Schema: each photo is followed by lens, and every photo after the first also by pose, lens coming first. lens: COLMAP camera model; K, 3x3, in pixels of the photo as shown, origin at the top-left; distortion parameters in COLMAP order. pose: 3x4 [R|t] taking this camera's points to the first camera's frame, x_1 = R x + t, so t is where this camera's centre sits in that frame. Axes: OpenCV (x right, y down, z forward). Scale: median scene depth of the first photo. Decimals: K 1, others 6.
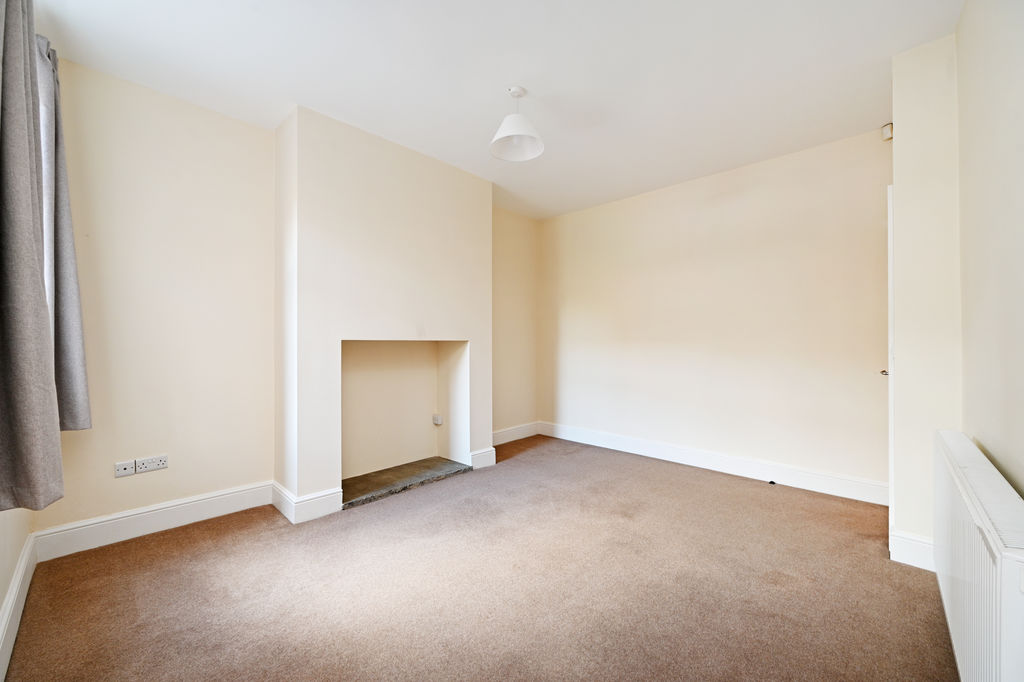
lens RADIAL K [[405.4, 0, 510.9], [0, 405.4, 343.0], [0, 0, 1]] dist [-0.002786, -0.000203]
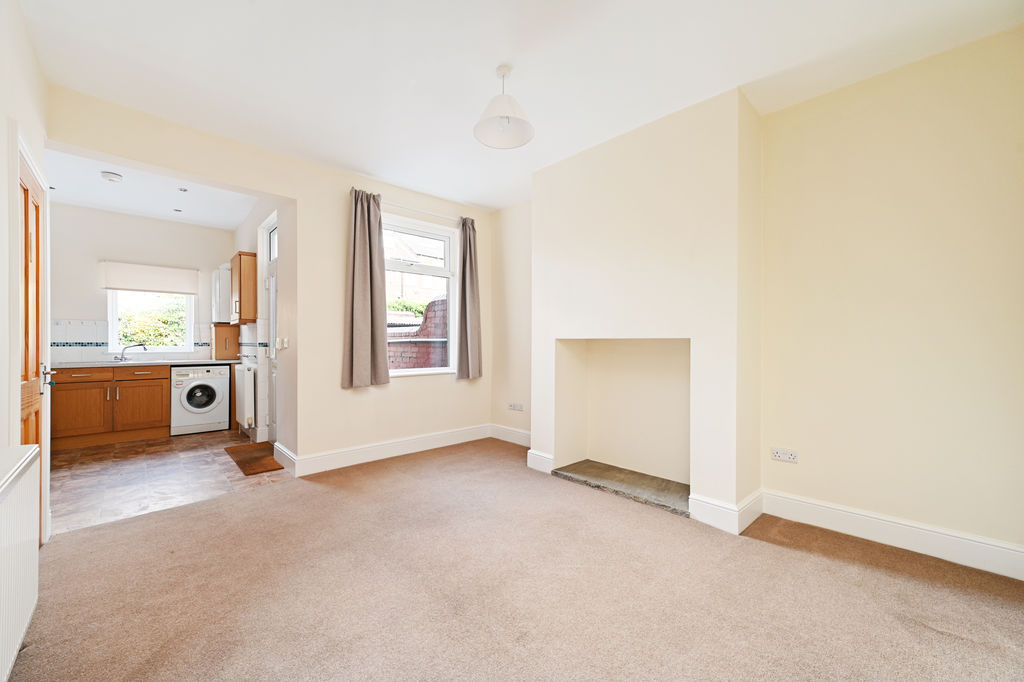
lens RADIAL K [[405.4, 0, 509.1], [0, 405.4, 341.5], [0, 0, 1]] dist [-0.002786, -0.000203]
pose [[-0.061499, -0.006534, -0.998086, 0.715406], [-0.014855, 0.999874, -0.005631, 0.009627], [0.997997, 0.014481, -0.061588, 0.795395]]
